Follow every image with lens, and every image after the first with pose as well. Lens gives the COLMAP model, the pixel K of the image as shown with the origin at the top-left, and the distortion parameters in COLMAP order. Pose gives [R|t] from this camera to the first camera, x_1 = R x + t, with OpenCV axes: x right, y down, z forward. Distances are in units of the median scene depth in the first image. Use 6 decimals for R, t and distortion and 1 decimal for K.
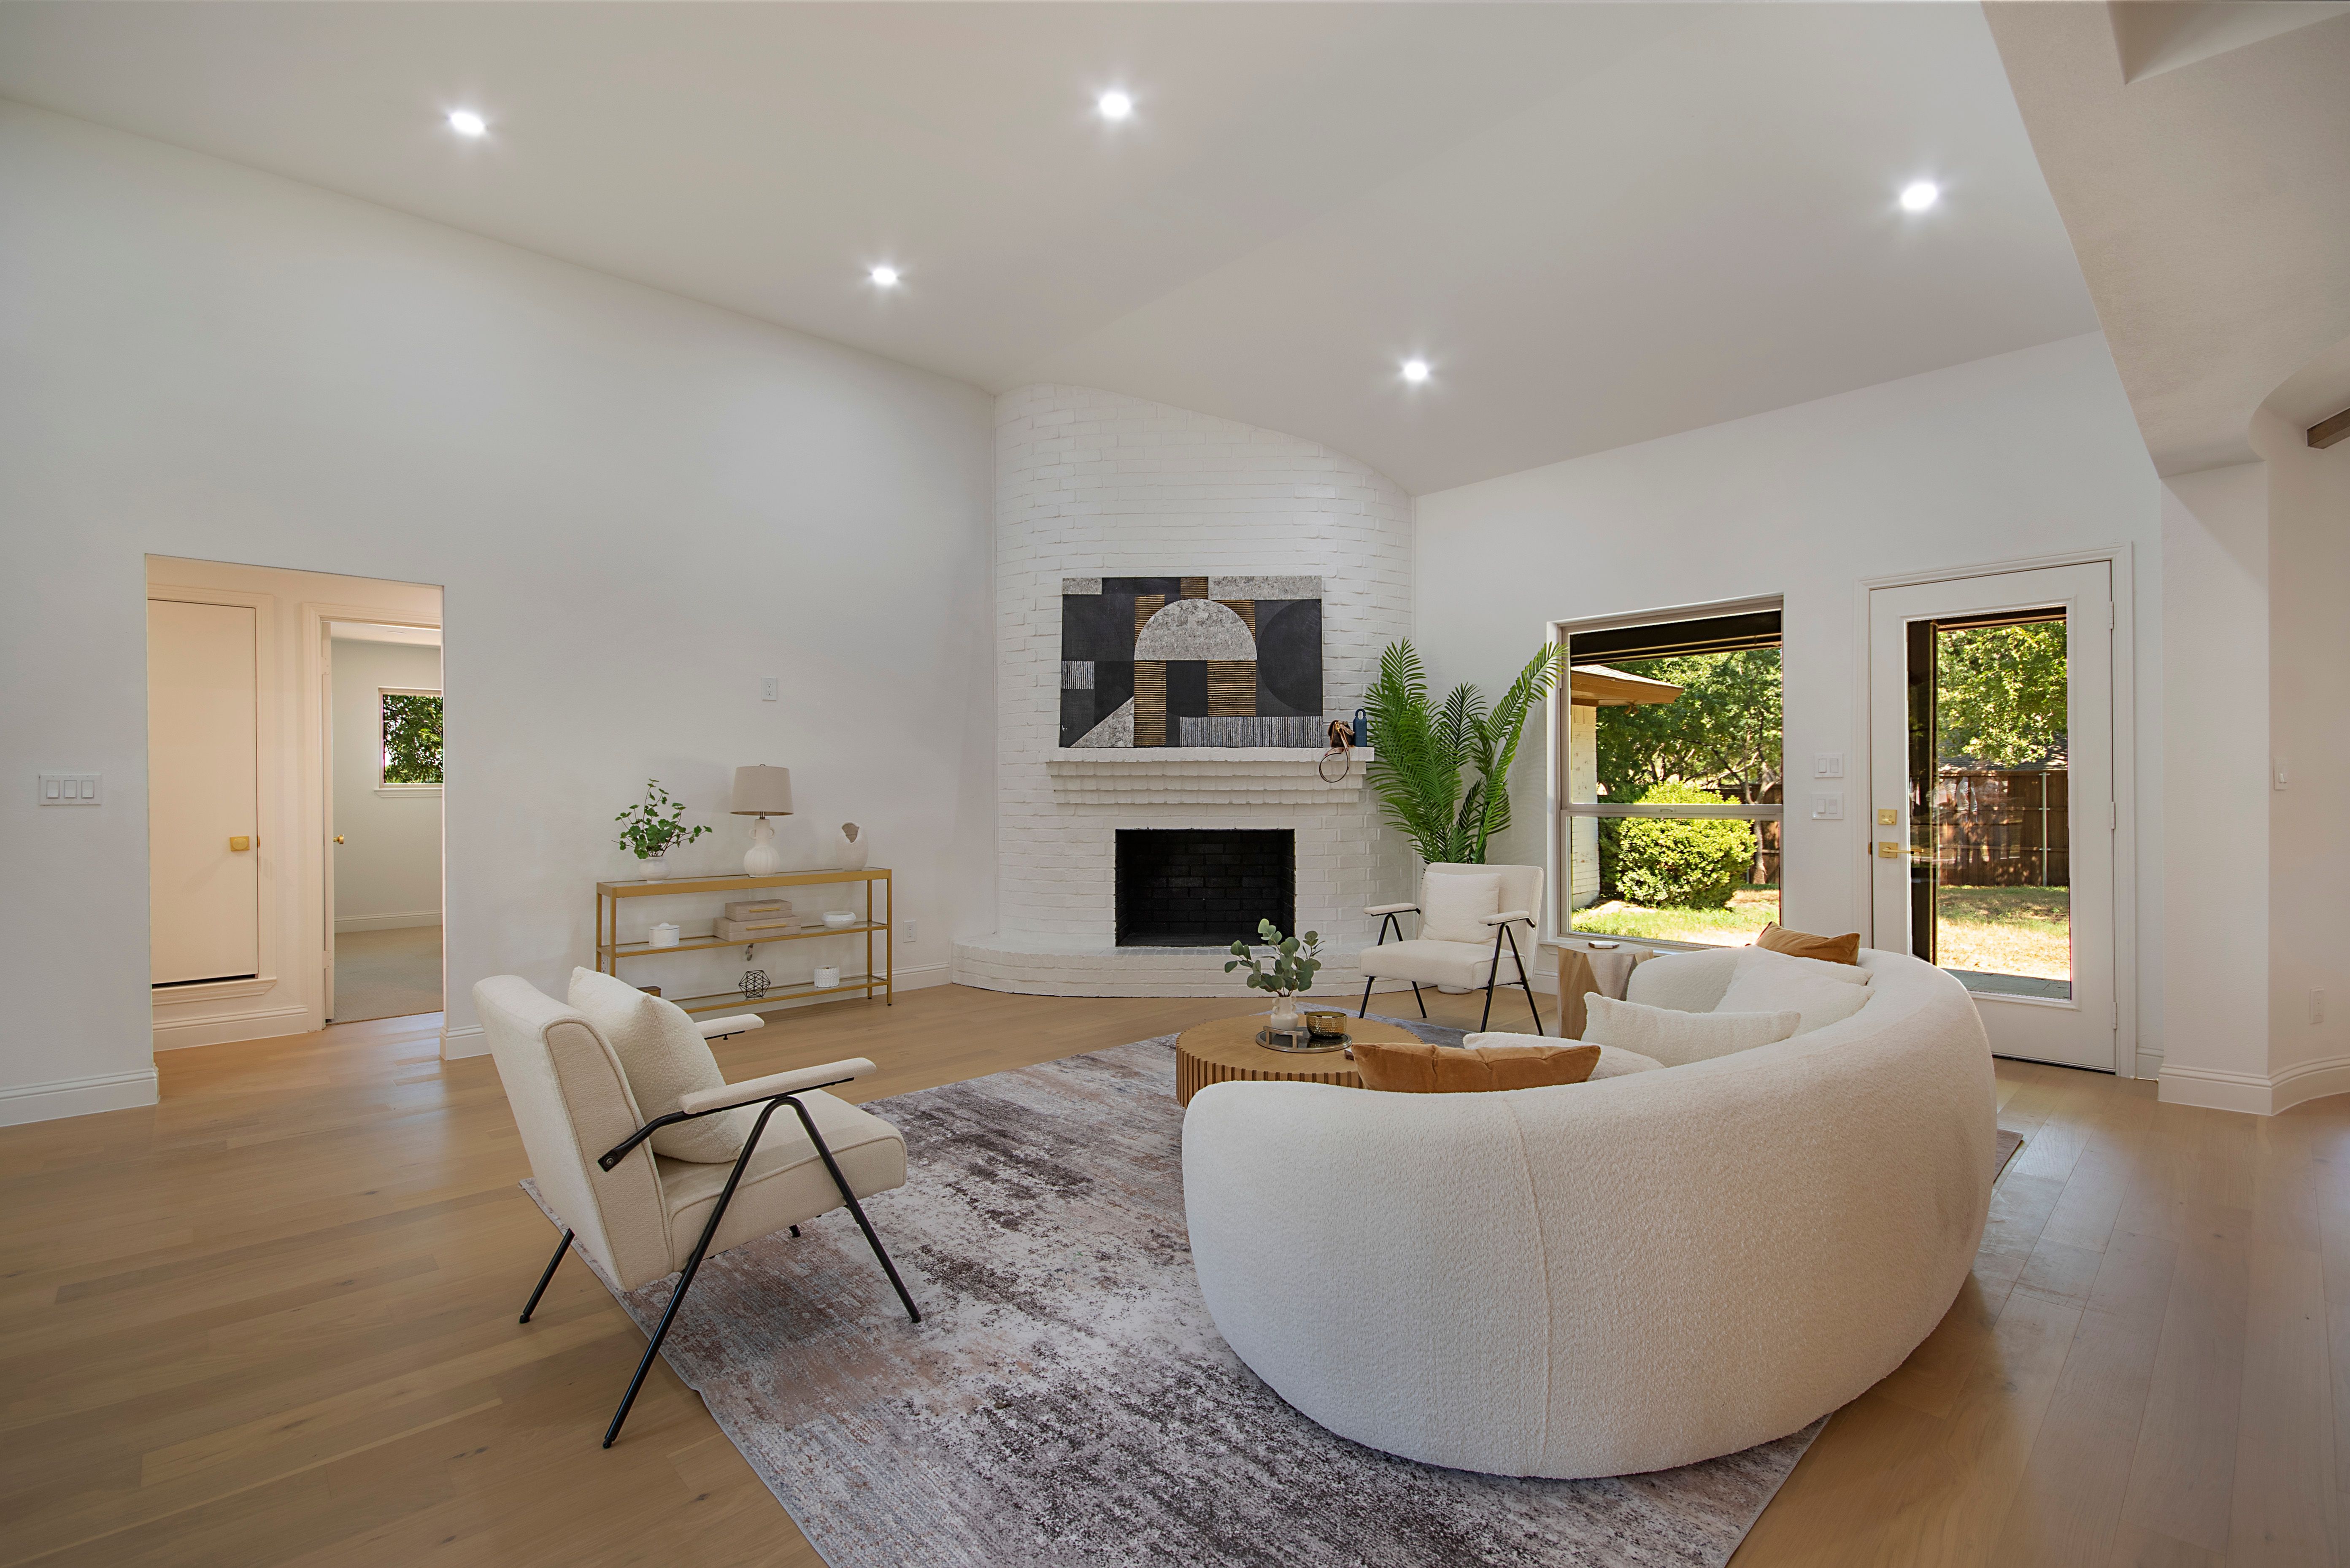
lens RADIAL K [[1049.6, 0, 1136.4], [0, 1049.6, 792.1], [0, 0, 1]] dist [0.003033, -0.008788]
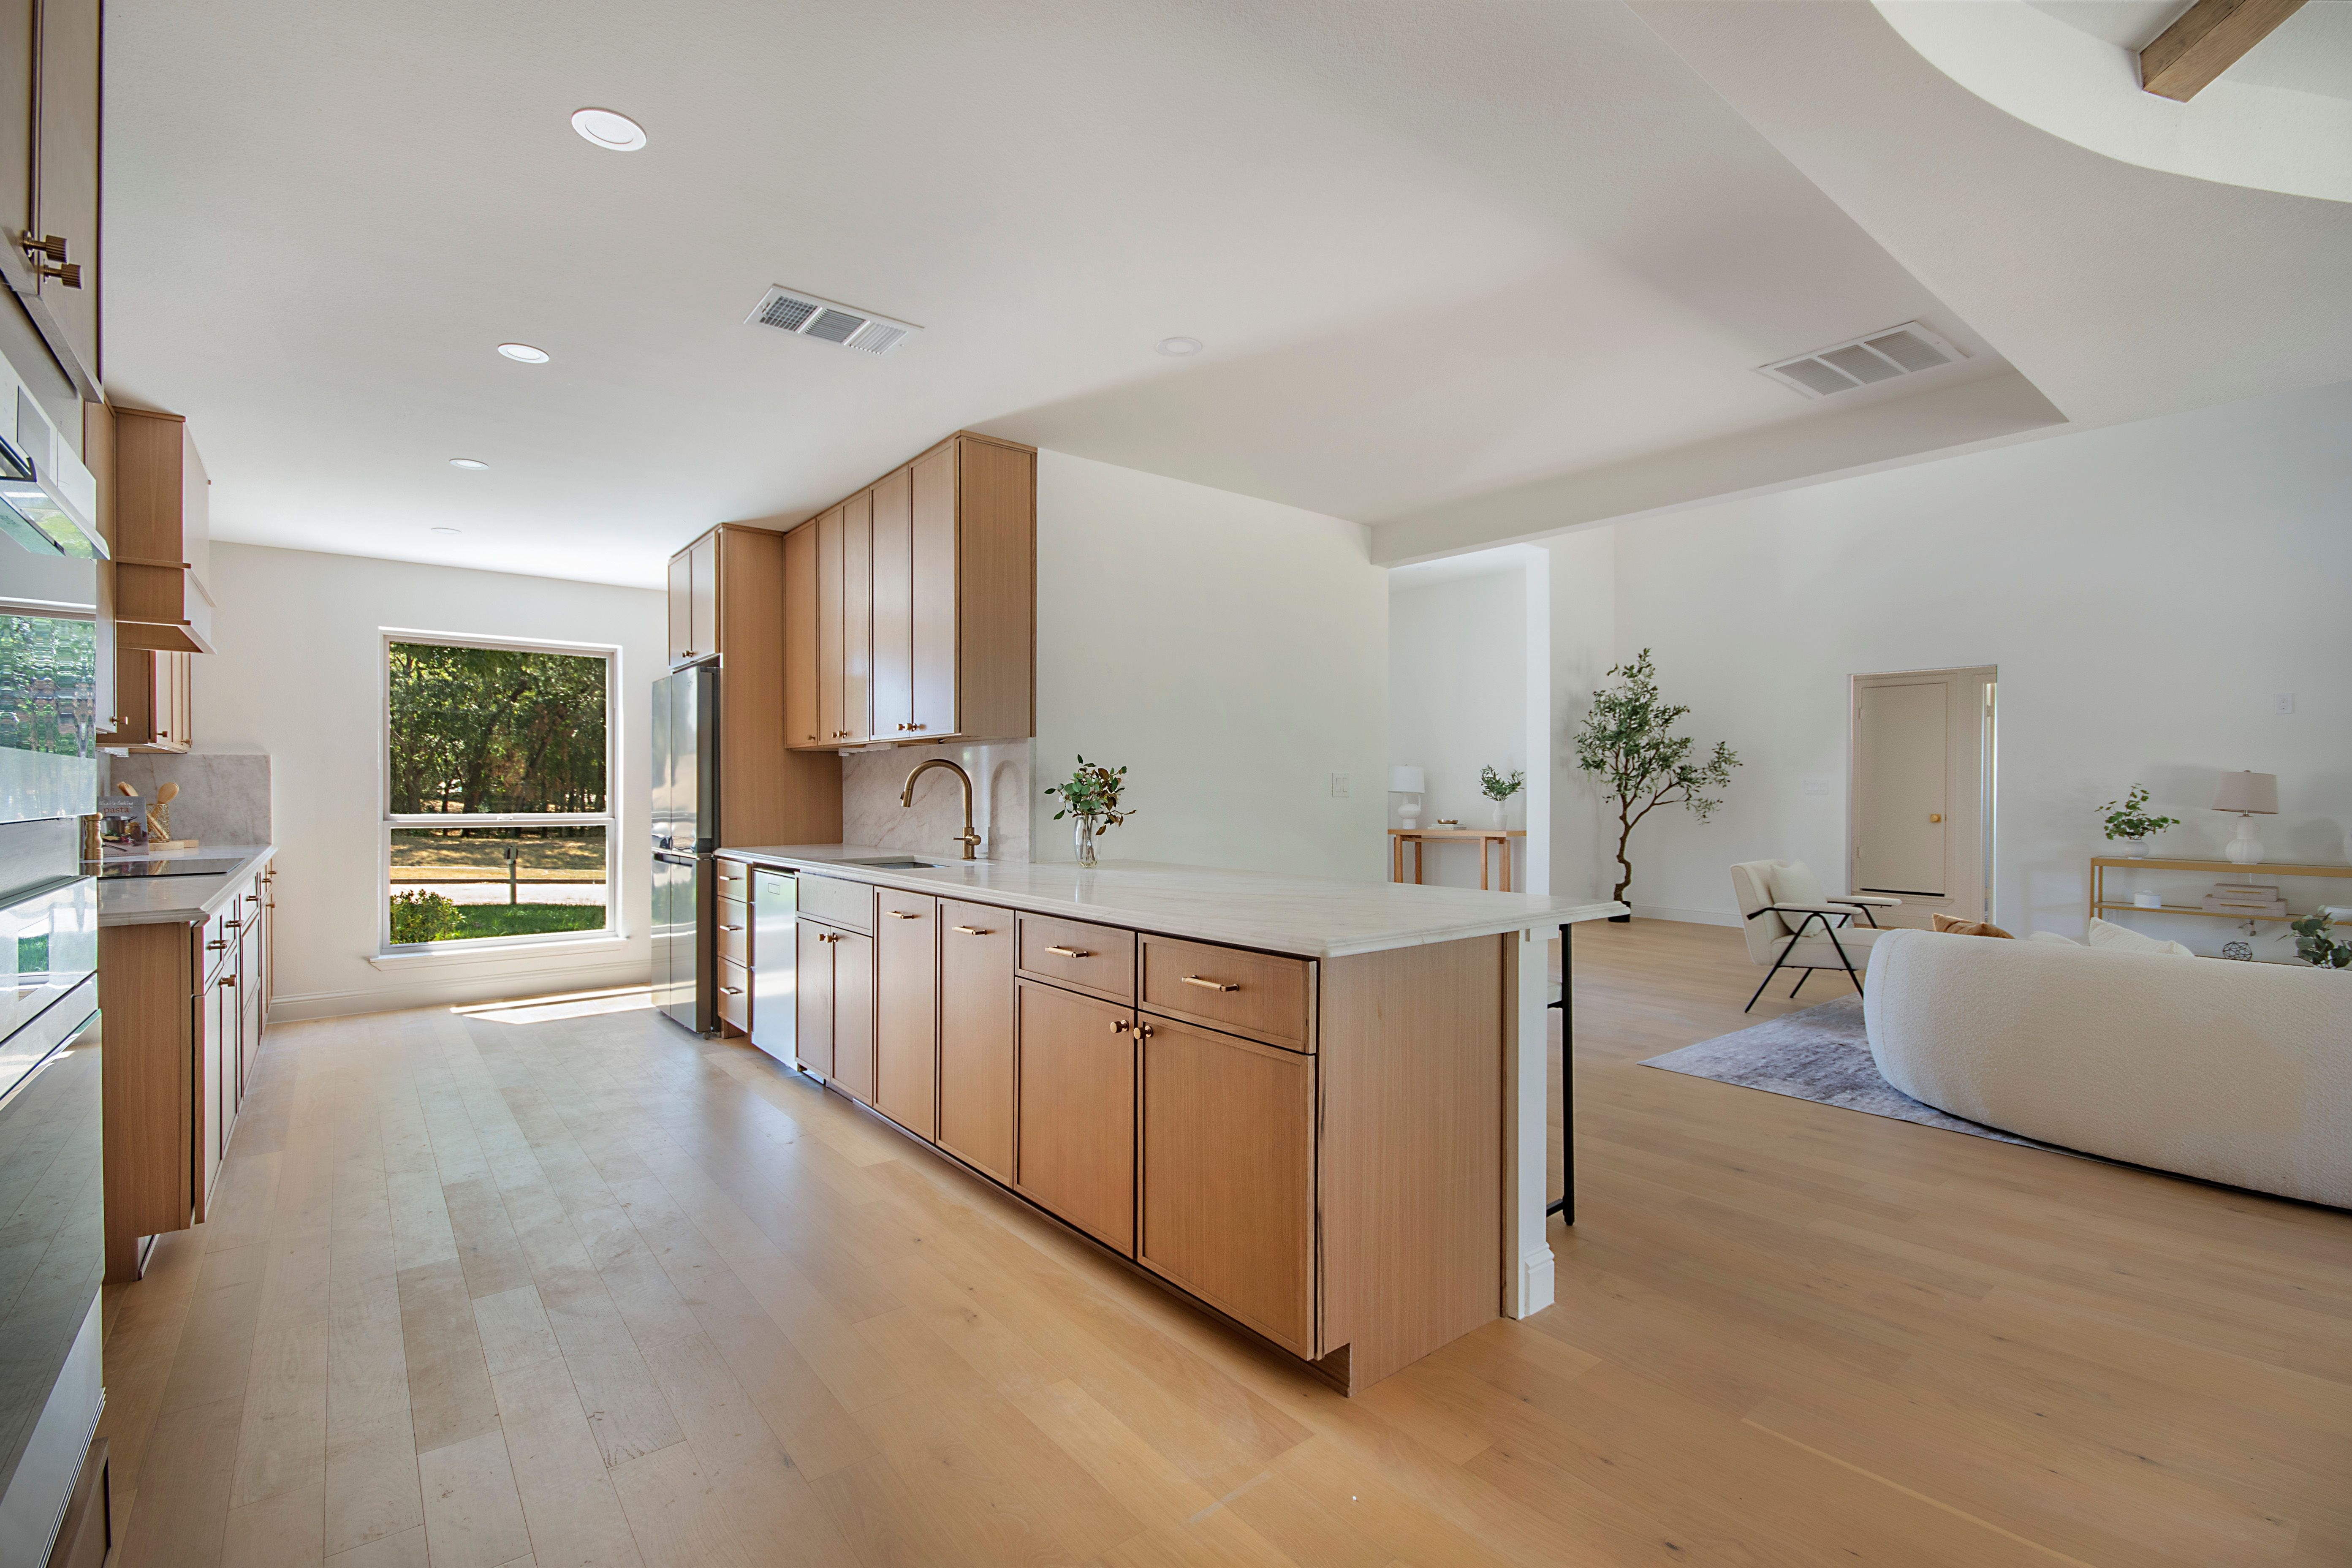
lens RADIAL K [[1050.7, 0, 1137.4], [0, 1050.7, 792.1], [0, 0, 1]] dist [0.003033, -0.008788]
pose [[-0.074220, 0.011380, -0.997177, 0.982521], [-0.008849, 0.999888, 0.012069, -0.004983], [0.997203, 0.009719, -0.074111, -0.183383]]
